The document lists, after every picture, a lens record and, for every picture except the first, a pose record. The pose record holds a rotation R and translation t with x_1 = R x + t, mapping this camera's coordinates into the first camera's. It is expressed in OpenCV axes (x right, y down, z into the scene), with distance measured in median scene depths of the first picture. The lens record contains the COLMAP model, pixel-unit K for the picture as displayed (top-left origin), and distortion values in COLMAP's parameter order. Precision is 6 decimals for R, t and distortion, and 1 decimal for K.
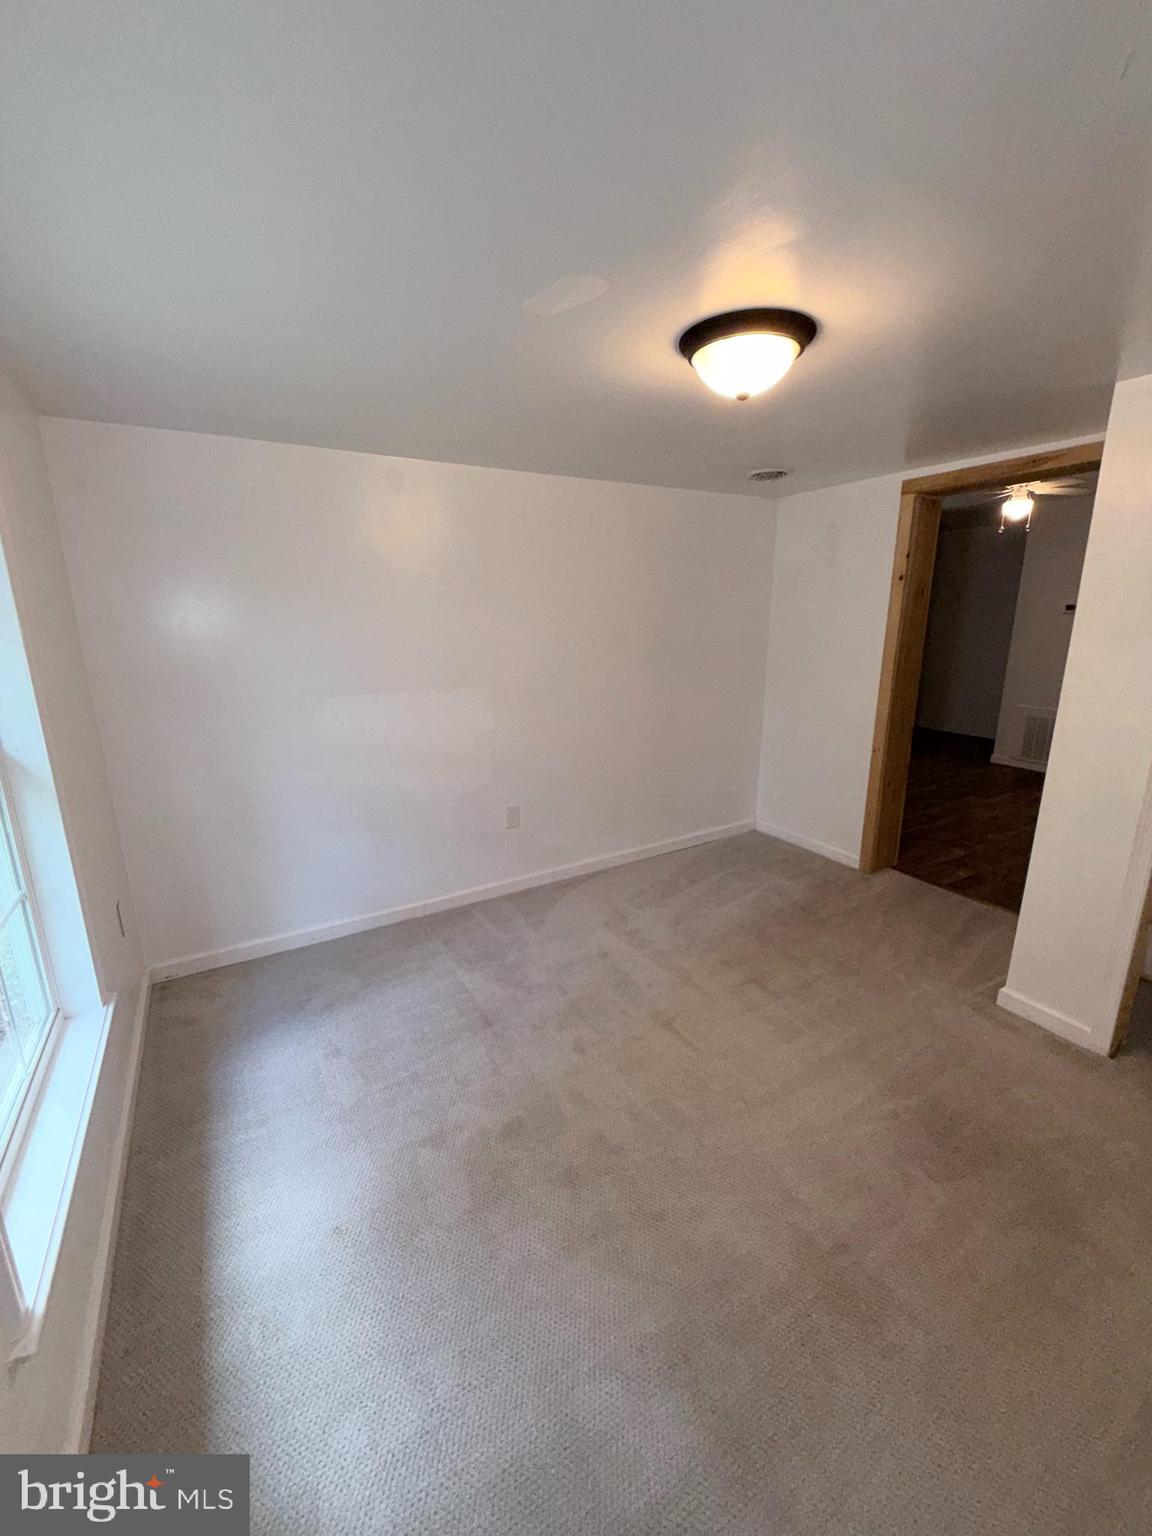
lens RADIAL K [[610.9, 0, 576.1], [0, 610.9, 767.4], [0, 0, 1]] dist [0.005697, -0.001180]
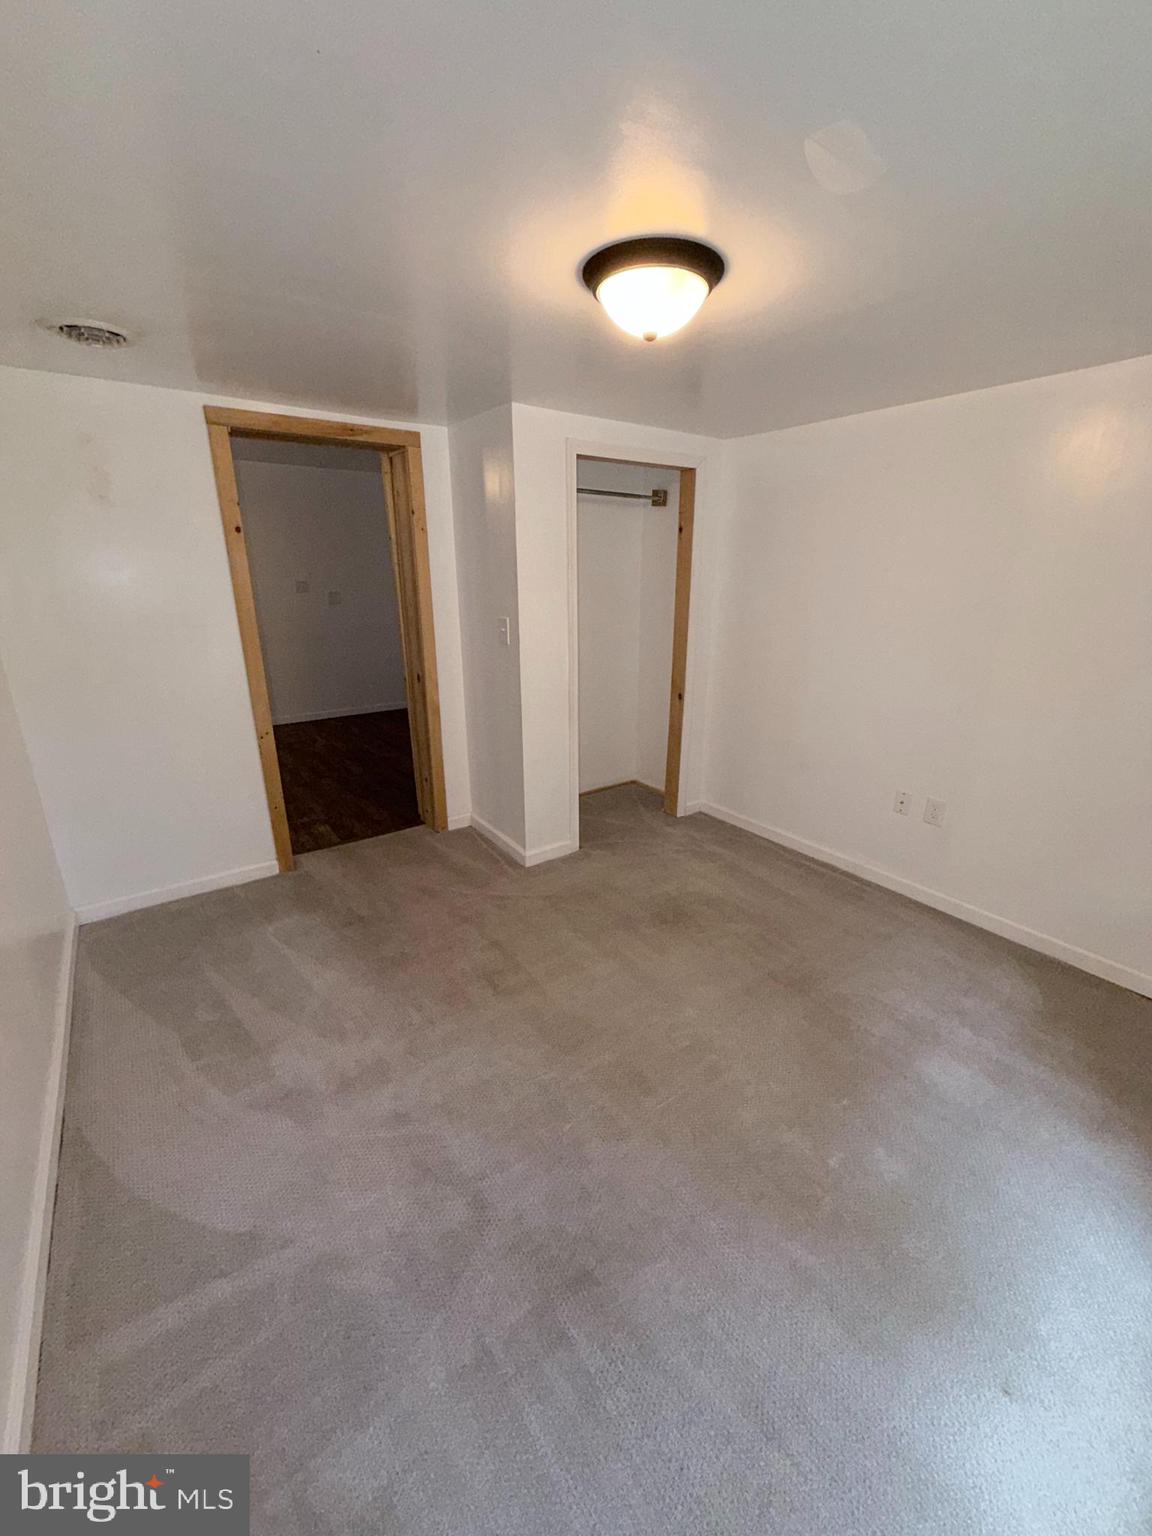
lens RADIAL K [[610.9, 0, 577.1], [0, 610.9, 764.6], [0, 0, 1]] dist [0.005697, -0.001180]
pose [[-0.091007, -0.293626, 0.951579, -0.418000], [0.246754, 0.919097, 0.307202, -0.160827], [-0.964795, 0.262763, -0.011191, 0.662936]]
